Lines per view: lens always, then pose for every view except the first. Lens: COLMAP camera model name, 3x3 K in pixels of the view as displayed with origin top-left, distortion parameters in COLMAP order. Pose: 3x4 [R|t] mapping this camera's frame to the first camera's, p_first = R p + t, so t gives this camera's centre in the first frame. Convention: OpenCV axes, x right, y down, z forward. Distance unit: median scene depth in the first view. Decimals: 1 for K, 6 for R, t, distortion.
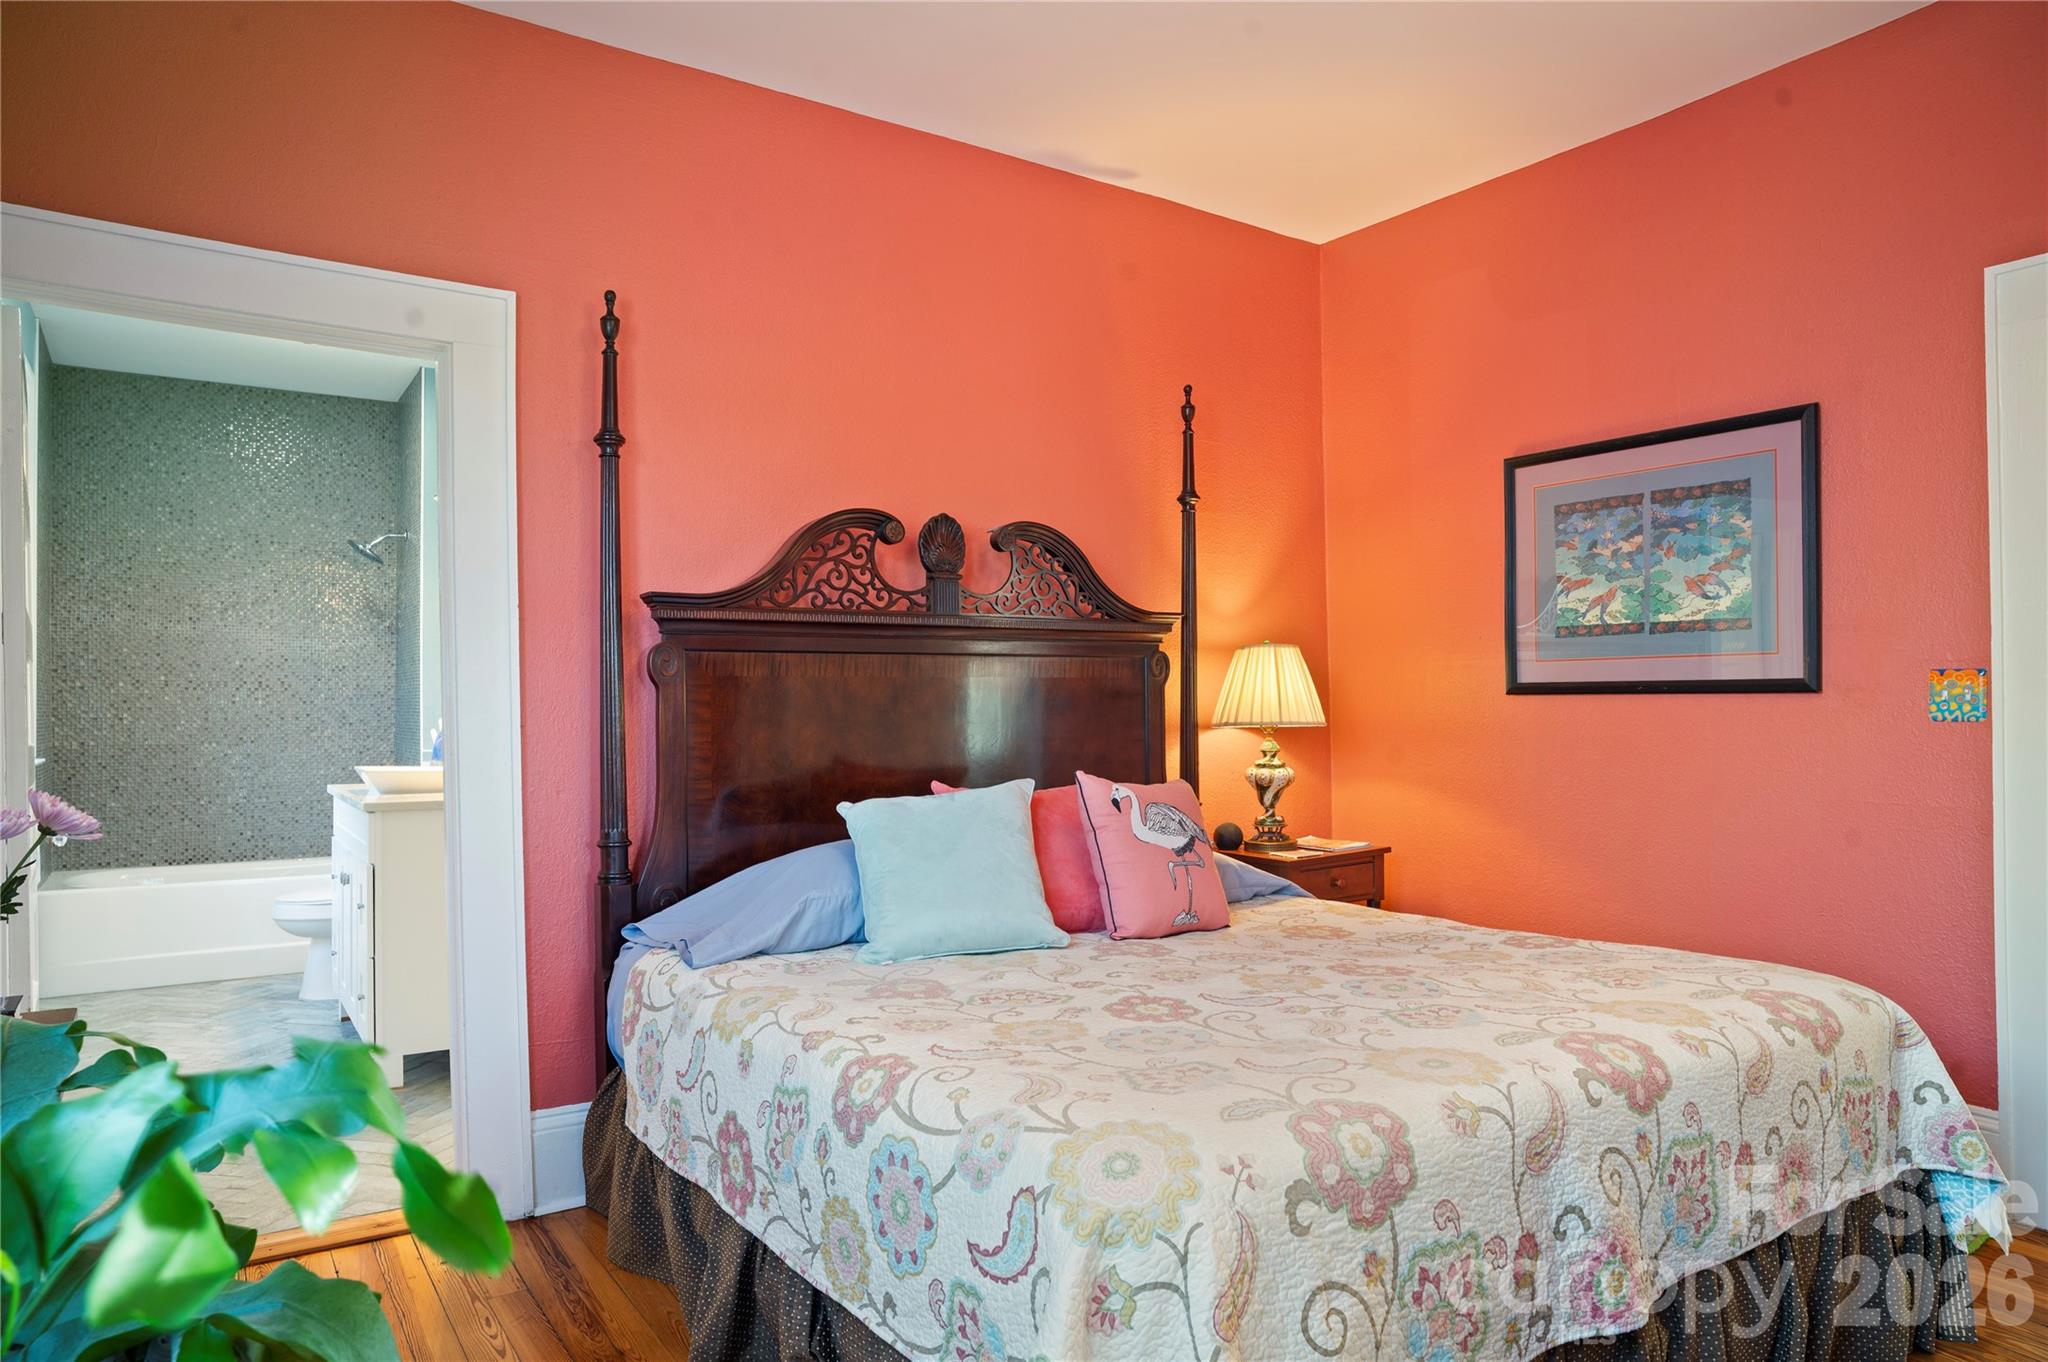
lens RADIAL K [[1249.8, 0, 1005.1], [0, 1249.8, 679.1], [0, 0, 1]] dist [-0.052647, 0.024691]
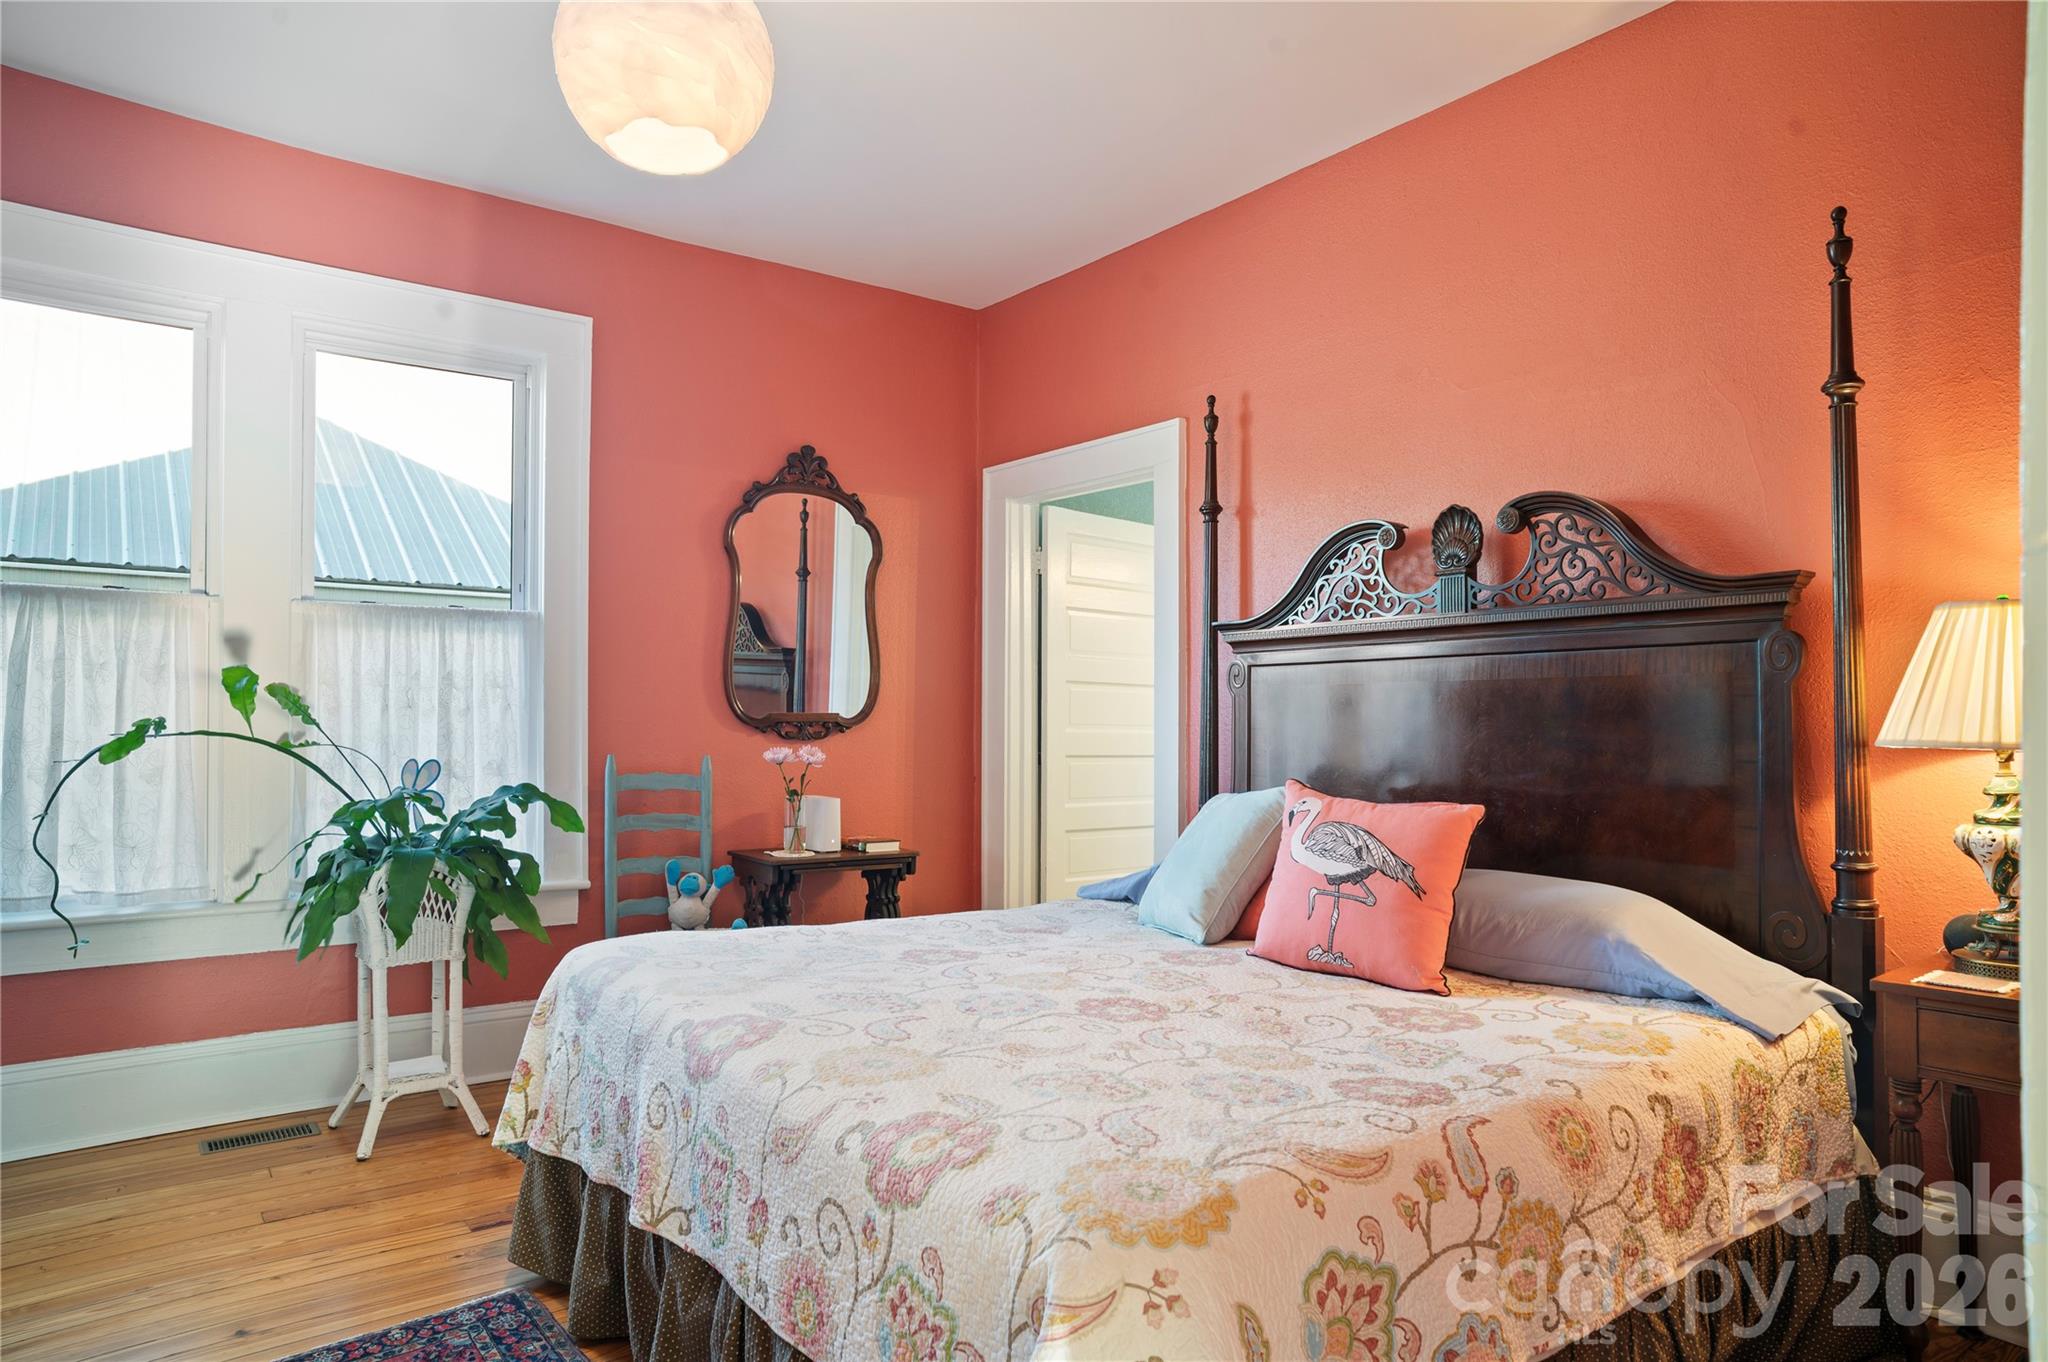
lens RADIAL K [[1249.8, 0, 1061.2], [0, 1249.8, 692.9], [0, 0, 1]] dist [-0.052647, 0.024691]
pose [[0.076393, -0.011727, -0.997009, 0.863740], [0.023283, 0.999679, -0.009974, 0.010107], [0.996806, -0.022451, 0.076641, 0.645989]]
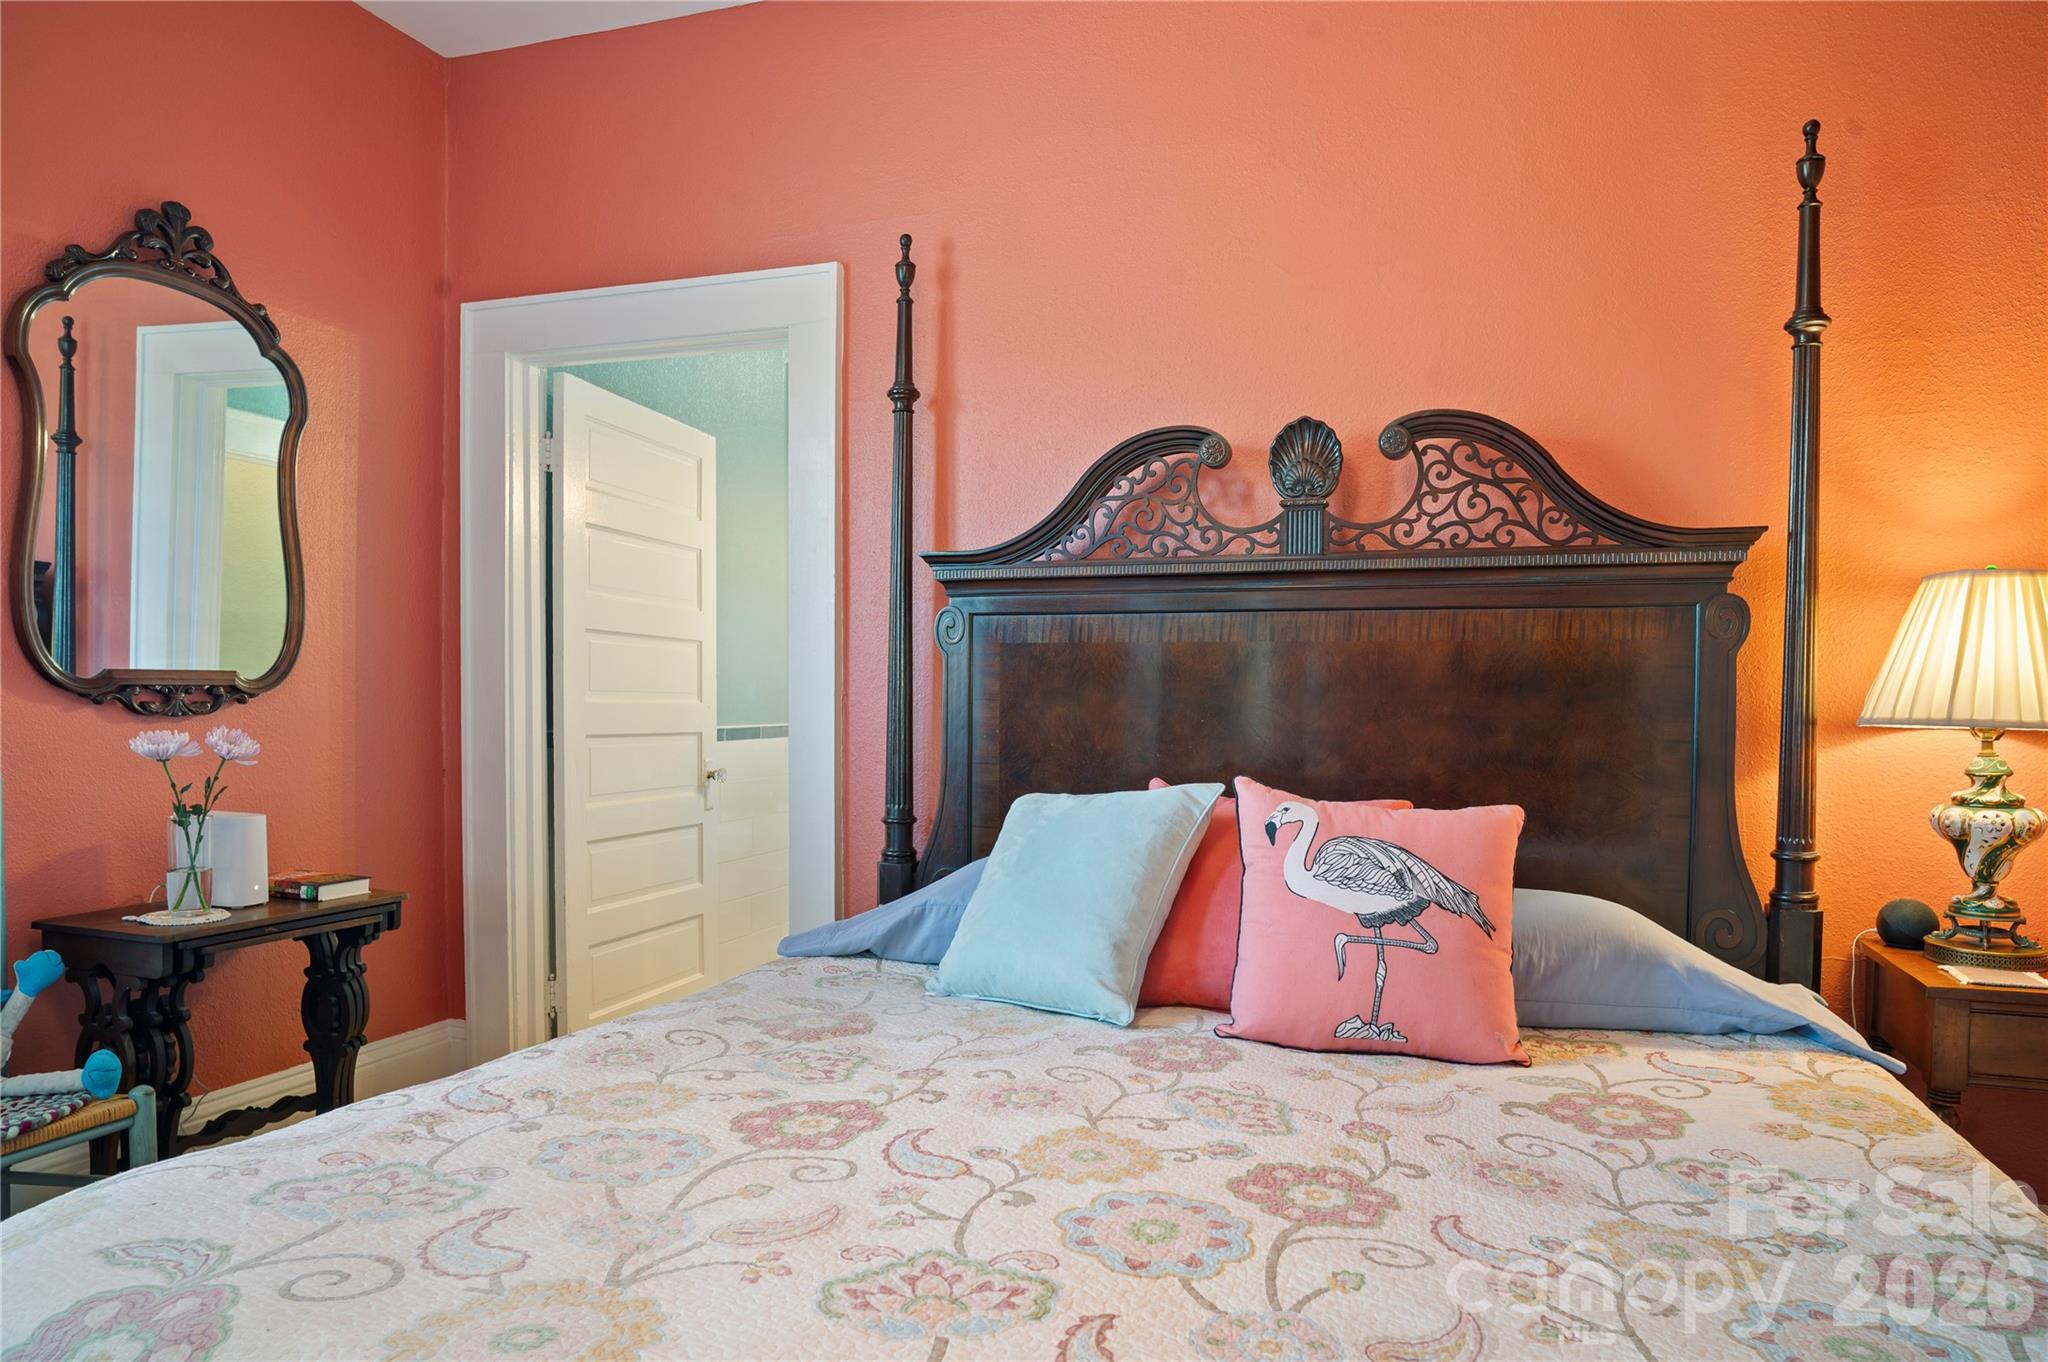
lens RADIAL K [[1249.8, 0, 1027.8], [0, 1249.8, 732.8], [0, 0, 1]] dist [-0.052647, 0.024691]
pose [[0.609368, 0.043669, -0.791684, 0.446884], [0.004610, 0.998270, 0.058612, 0.008837], [0.792874, -0.039366, 0.608112, 0.432662]]
